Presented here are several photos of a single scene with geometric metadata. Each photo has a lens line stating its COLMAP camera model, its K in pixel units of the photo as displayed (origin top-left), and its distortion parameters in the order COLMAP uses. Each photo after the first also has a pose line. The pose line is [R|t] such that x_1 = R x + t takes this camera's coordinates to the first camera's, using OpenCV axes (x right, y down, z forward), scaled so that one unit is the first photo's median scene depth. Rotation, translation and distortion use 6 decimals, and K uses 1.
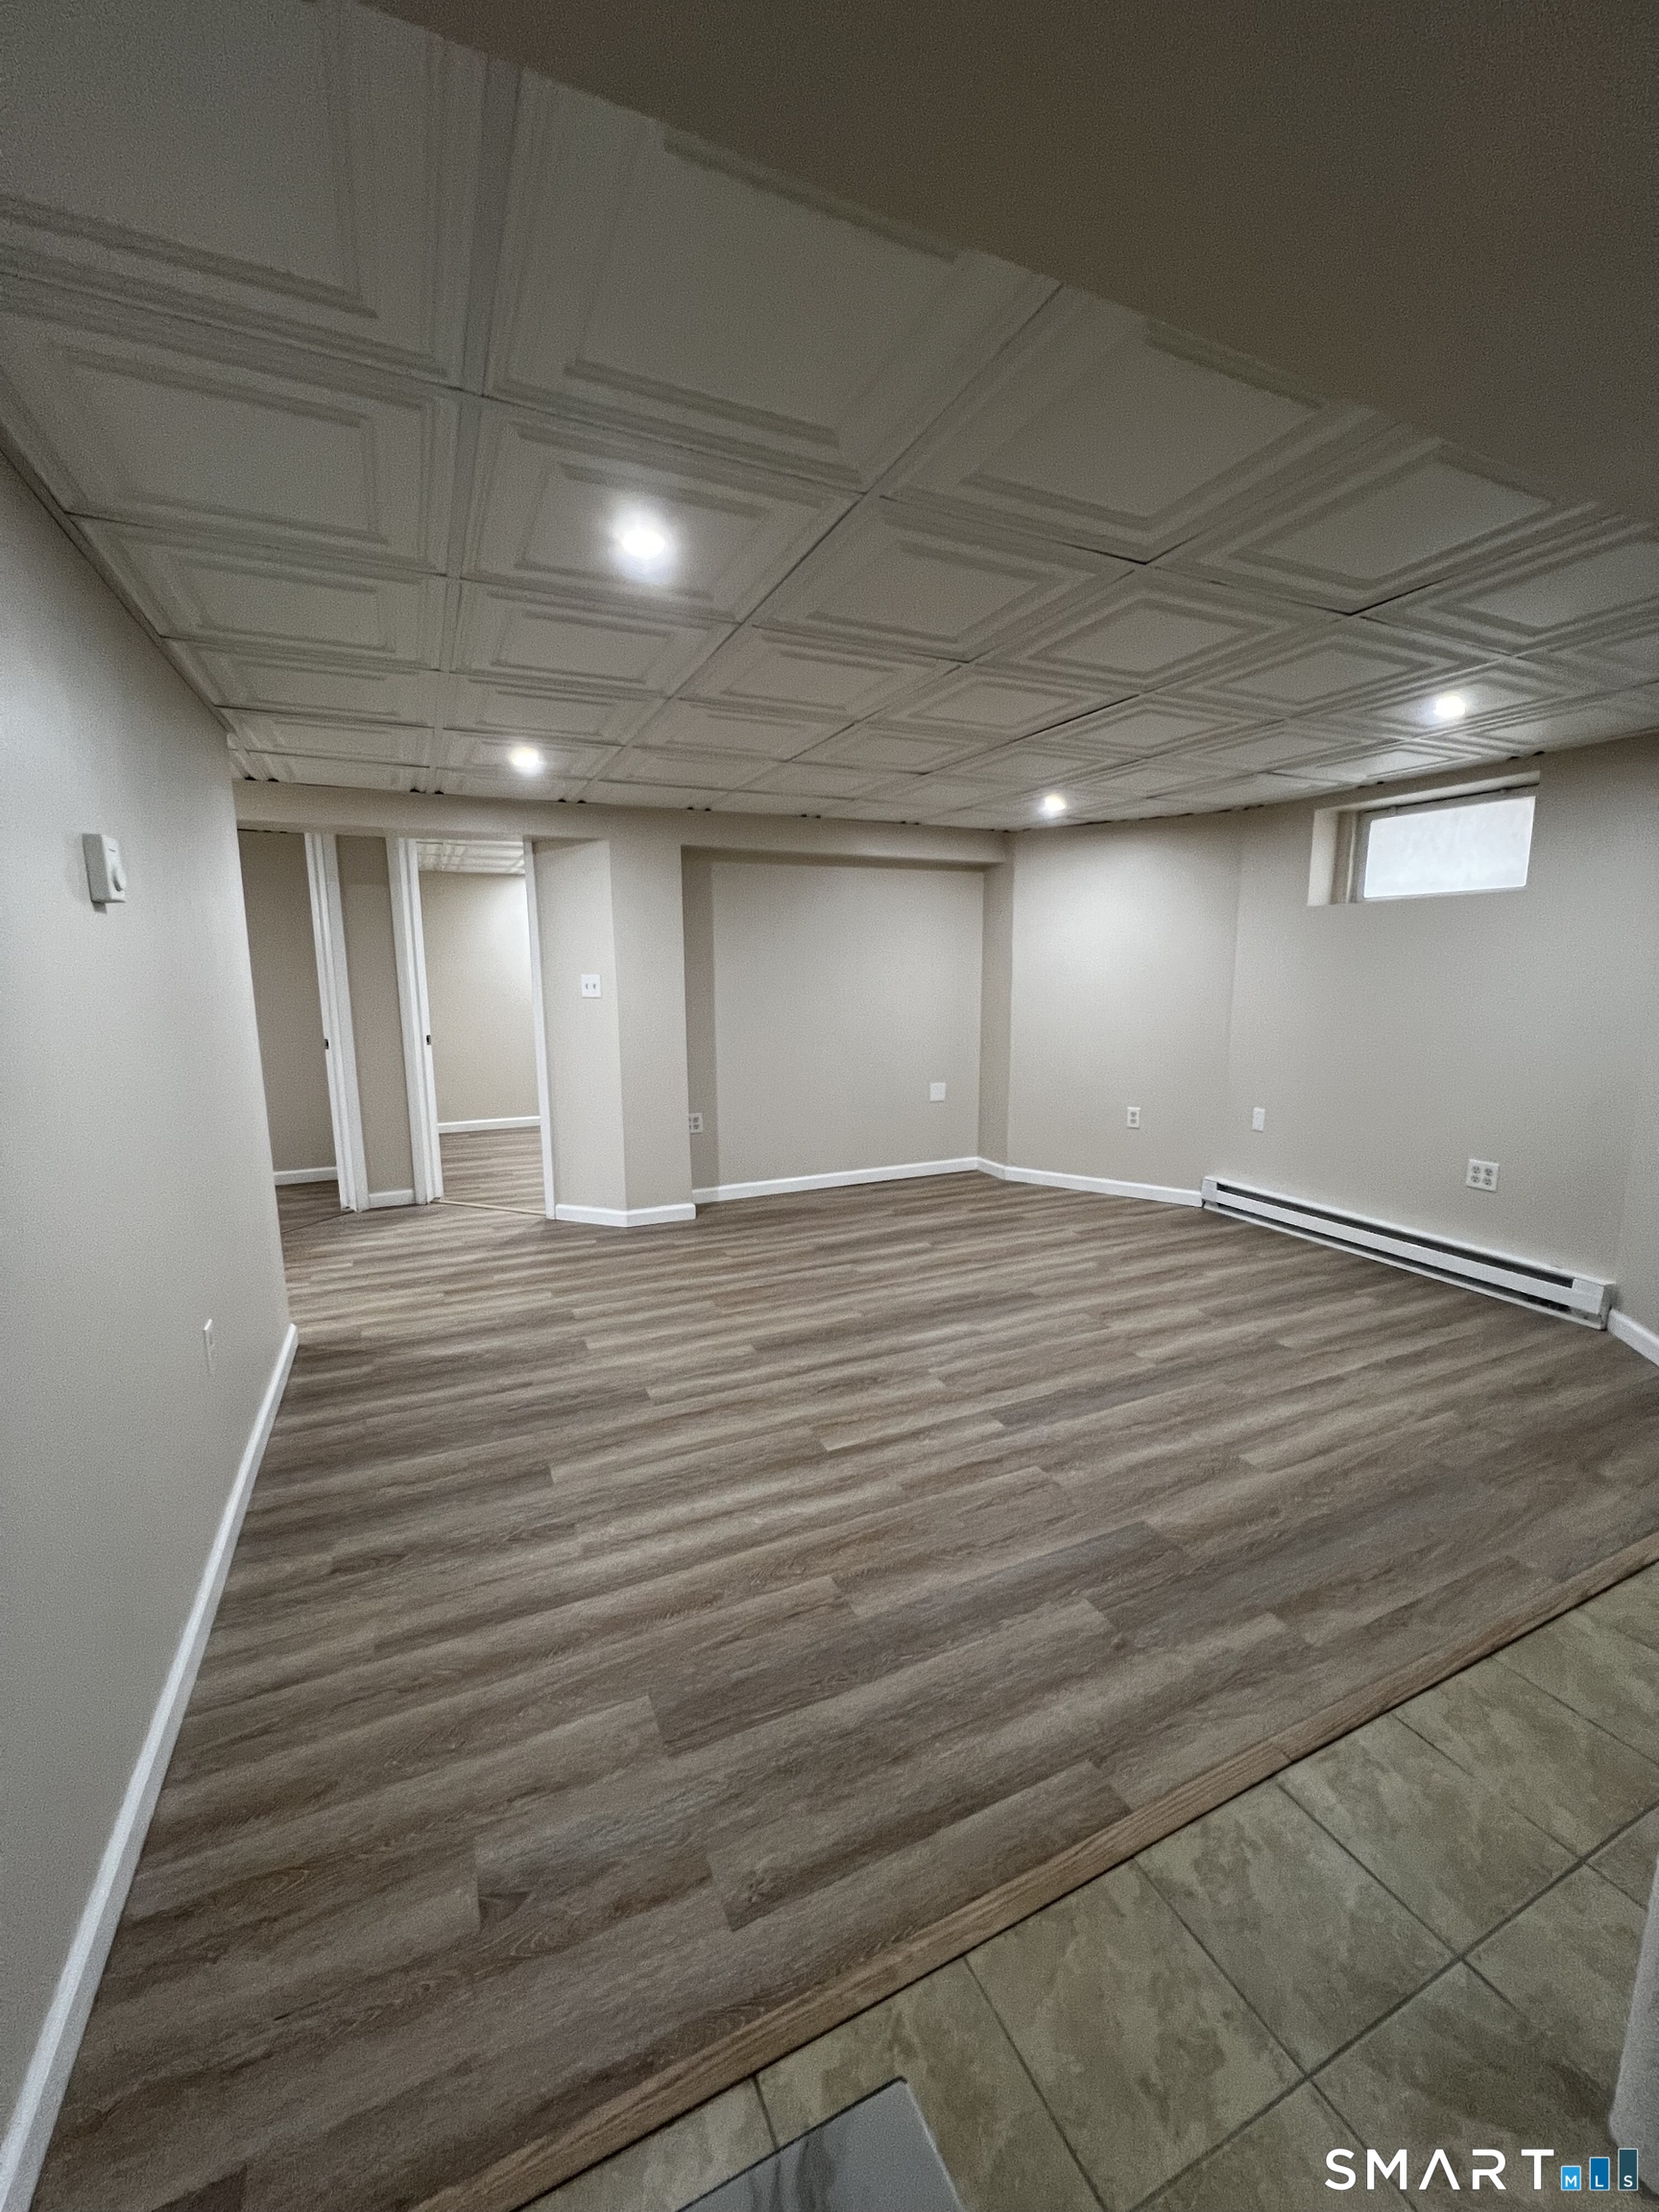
lens RADIAL K [[881.6, 0, 833.7], [0, 881.6, 1105.9], [0, 0, 1]] dist [0.000947, -0.000164]
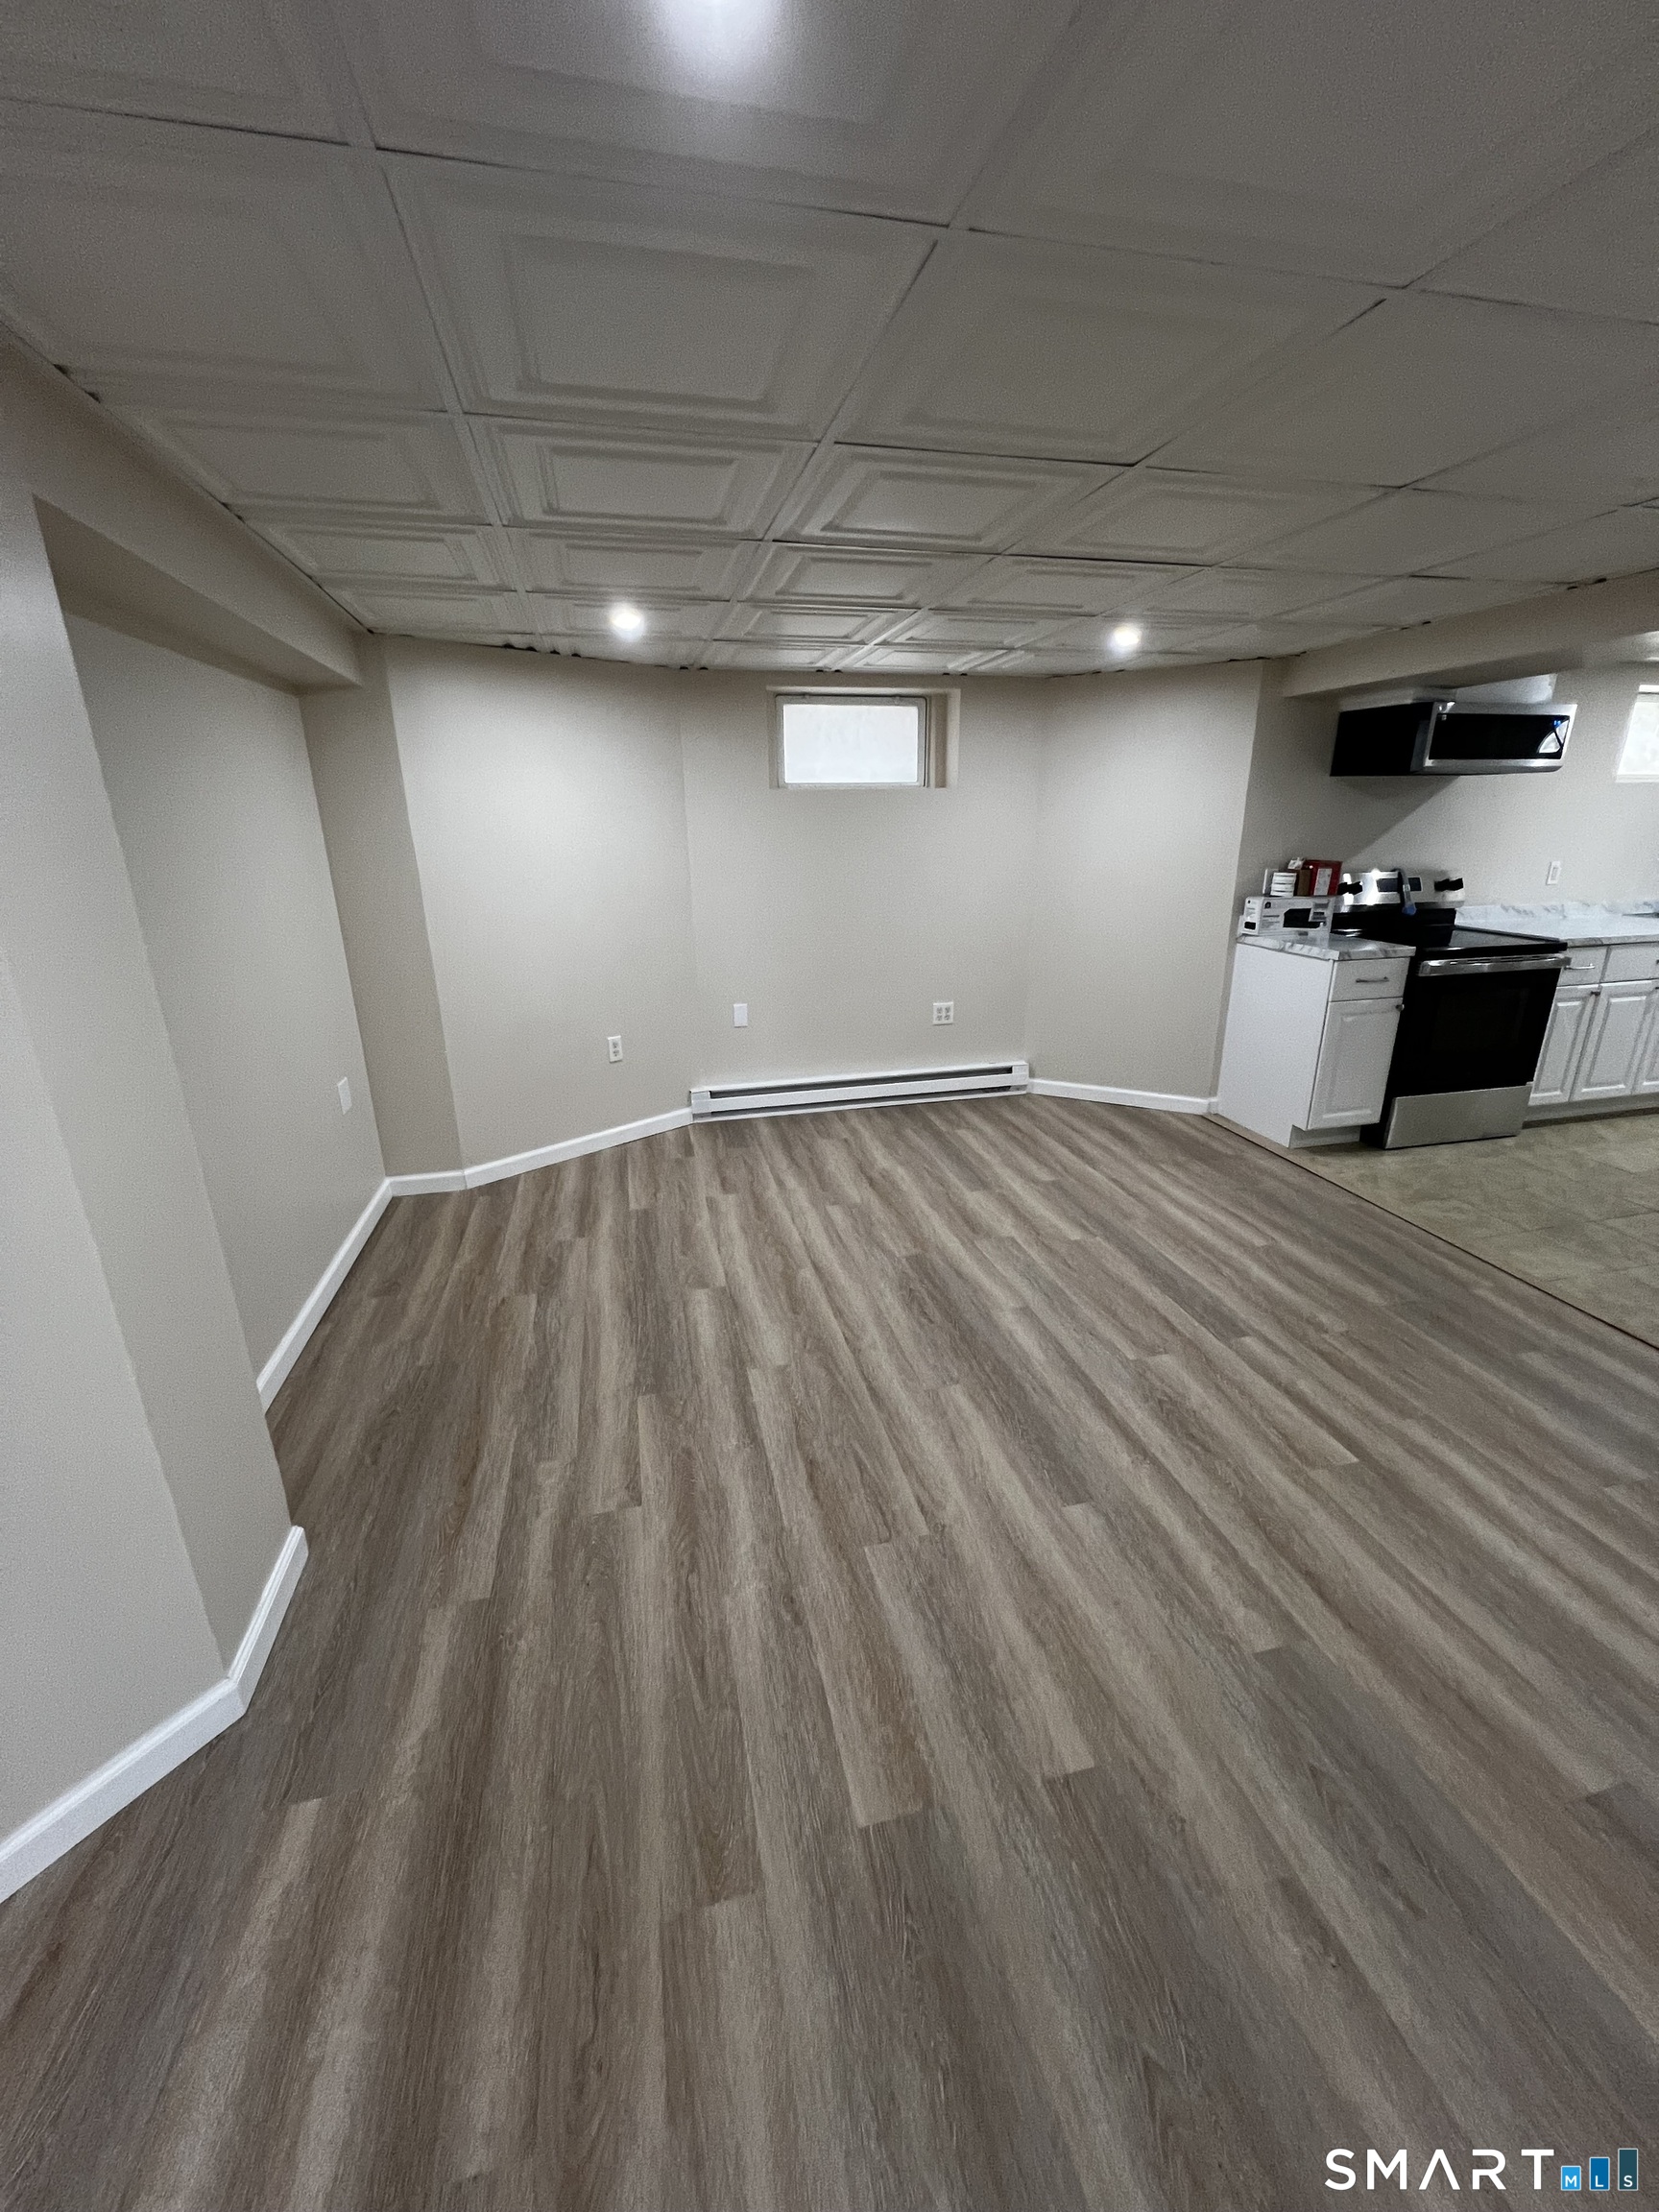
lens RADIAL K [[881.6, 0, 833.7], [0, 881.6, 1105.9], [0, 0, 1]] dist [0.000947, -0.000164]
pose [[0.200949, -0.305056, 0.930892, -0.550939], [0.167868, 0.946943, 0.274079, -0.176062], [-0.965111, 0.101191, 0.241496, 0.859568]]
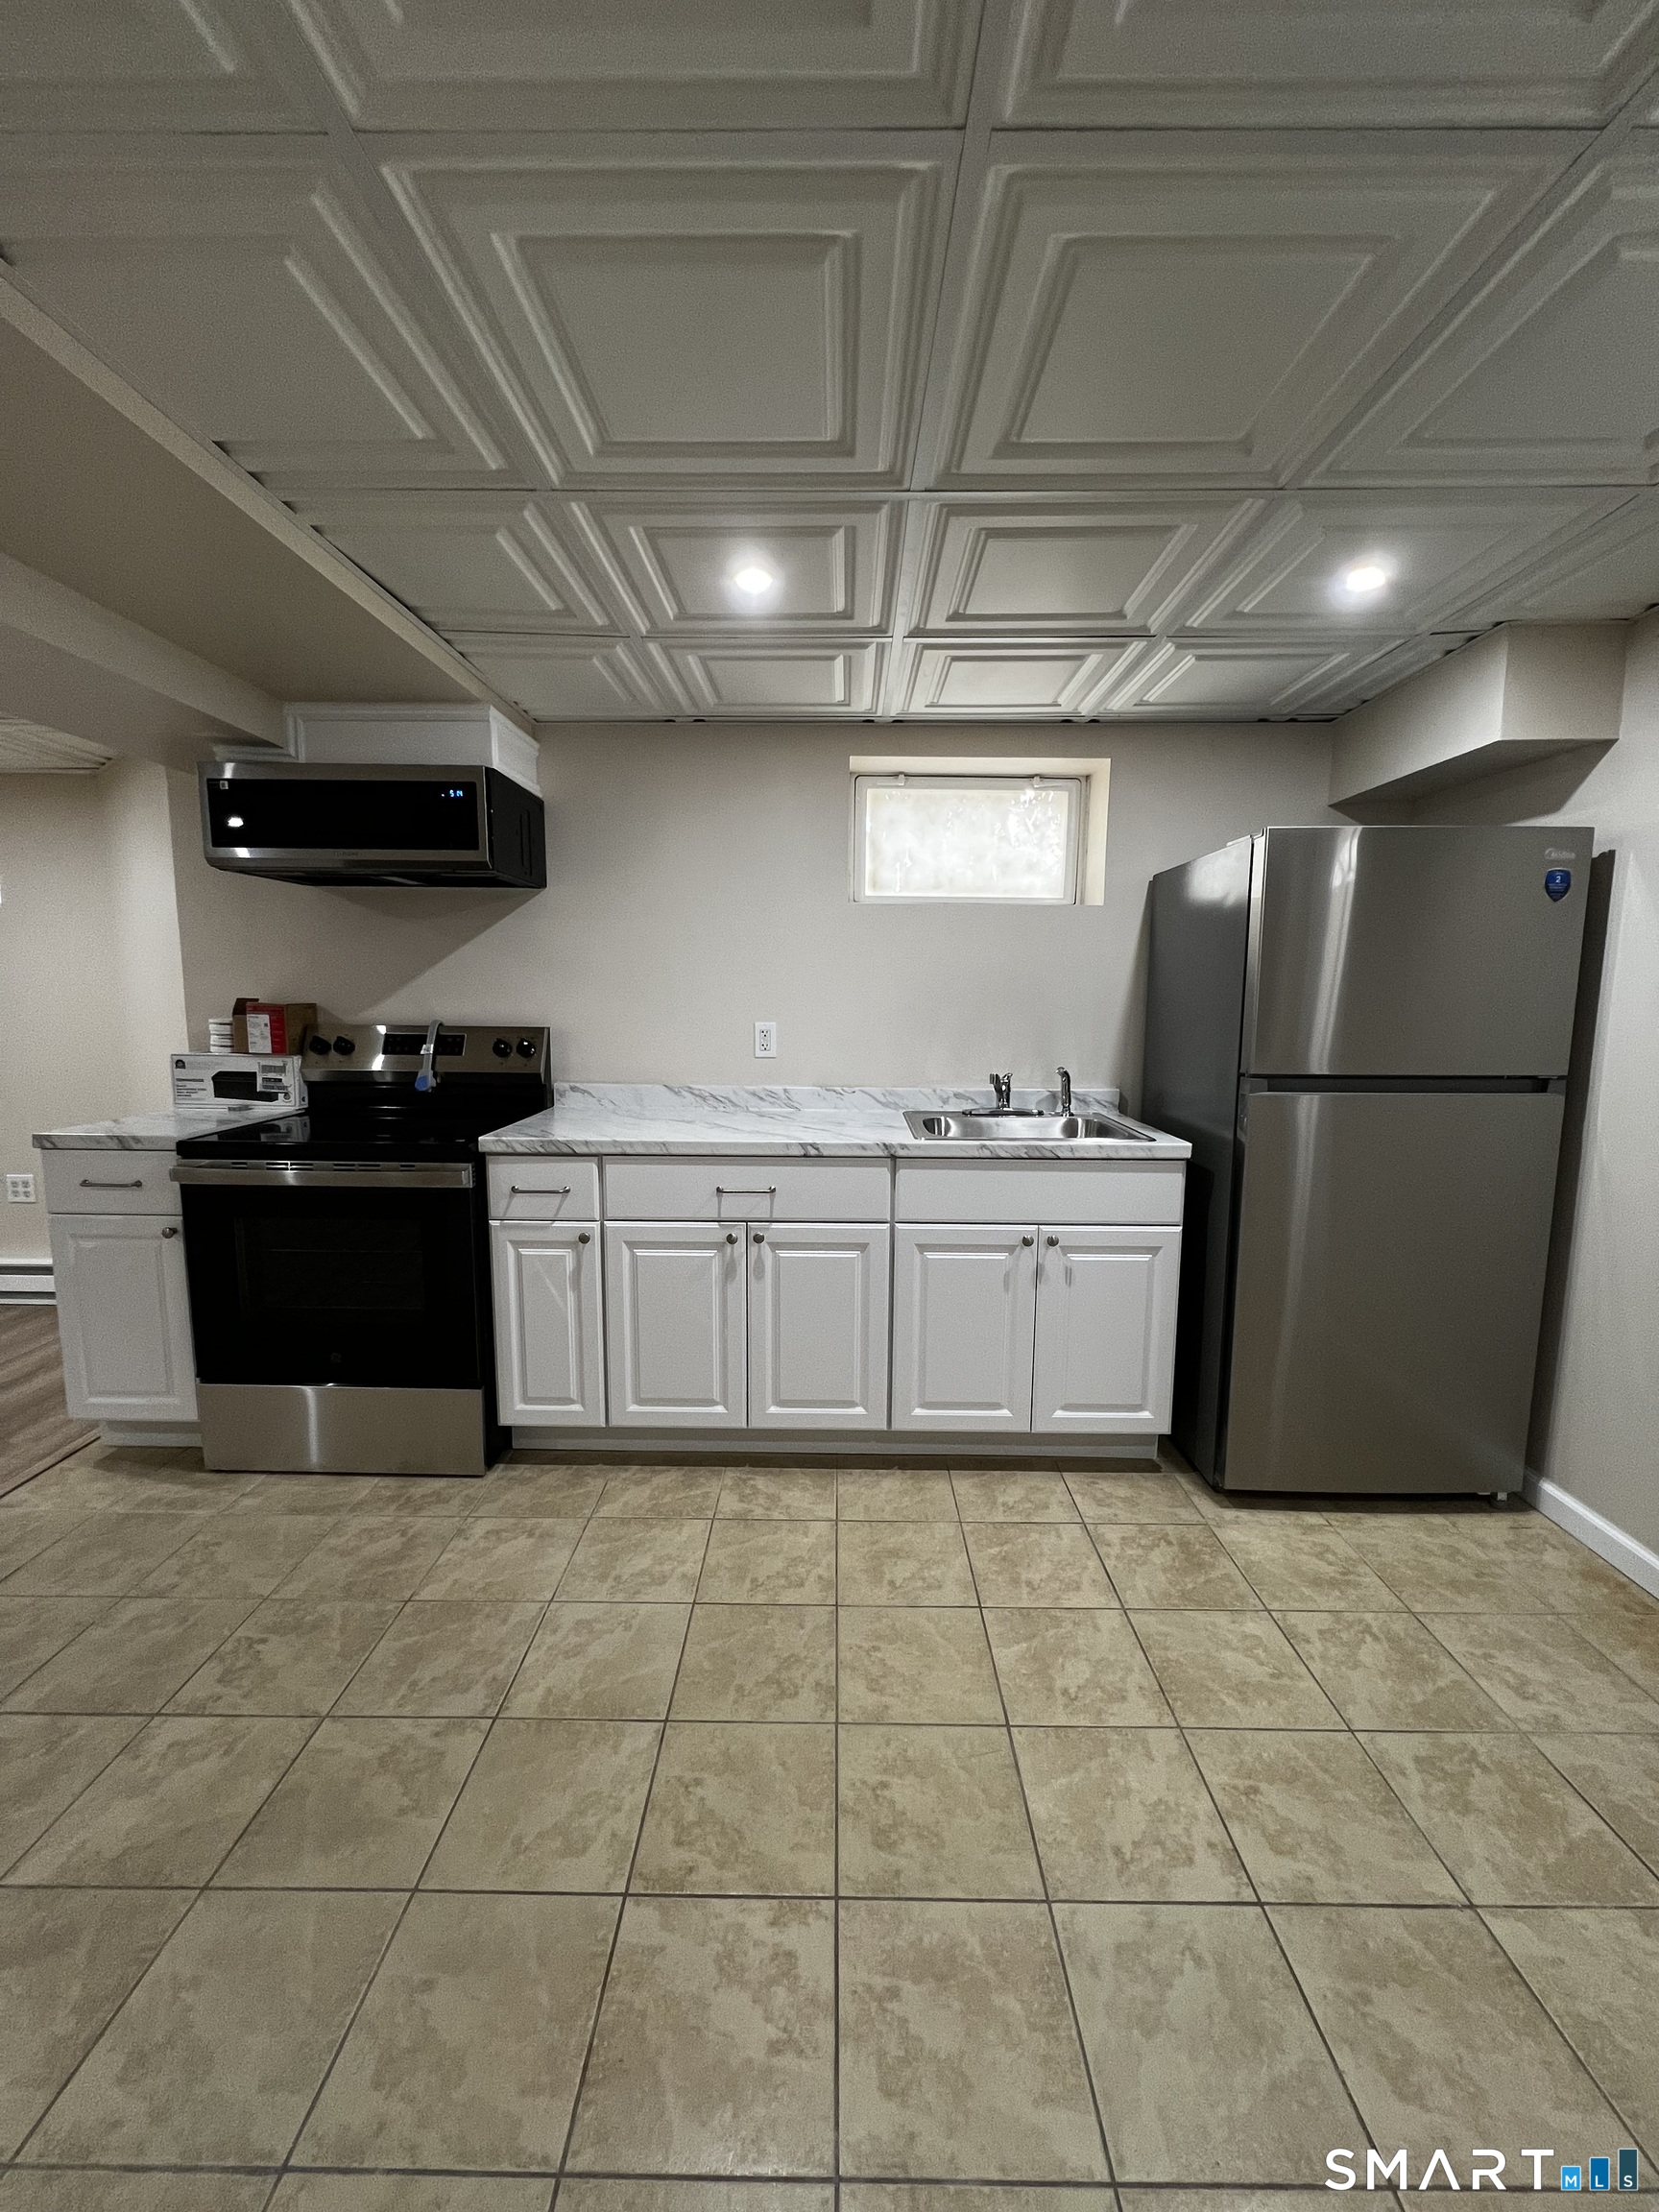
lens RADIAL K [[896.0, 0, 829.5], [0, 896.0, 1106.0], [0, 0, 1]] dist [0.000529, -0.000027]
pose [[0.432824, -0.107309, 0.895069, 0.235028], [0.131265, 0.989810, 0.055192, 0.050651], [-0.891871, 0.093602, 0.442499, -0.272514]]
